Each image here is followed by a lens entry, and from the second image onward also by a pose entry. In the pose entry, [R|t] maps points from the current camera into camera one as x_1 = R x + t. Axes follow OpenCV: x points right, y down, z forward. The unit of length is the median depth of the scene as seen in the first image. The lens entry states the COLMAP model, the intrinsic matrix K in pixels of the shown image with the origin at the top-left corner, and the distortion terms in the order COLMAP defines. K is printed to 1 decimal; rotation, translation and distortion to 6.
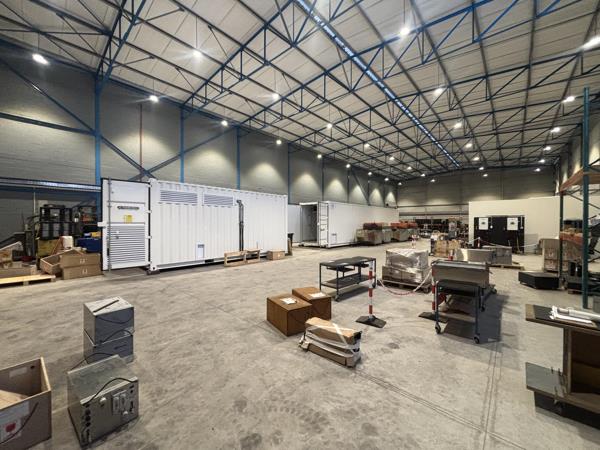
lens RADIAL K [[235.6, 0, 300.0], [0, 235.6, 225.0], [0, 0, 1]] dist [-0.011454, -0.000090]
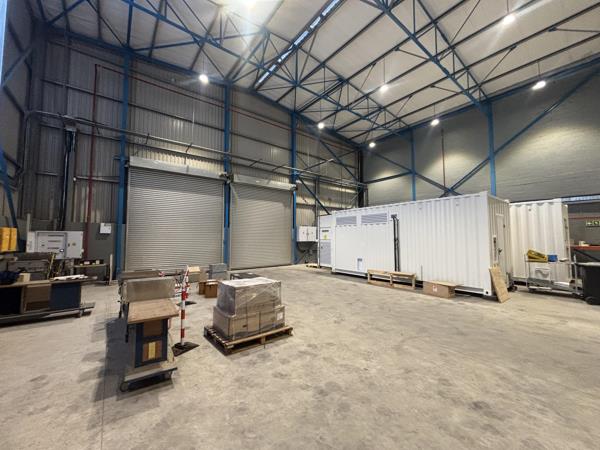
lens RADIAL K [[241.0, 0, 301.5], [0, 241.0, 222.2], [0, 0, 1]] dist [0.001146, 0.000163]
pose [[-0.163368, -0.069653, -0.984103, 0.733148], [-0.009992, 0.997570, -0.068948, -0.011051], [0.986515, -0.001430, -0.163667, 0.821105]]
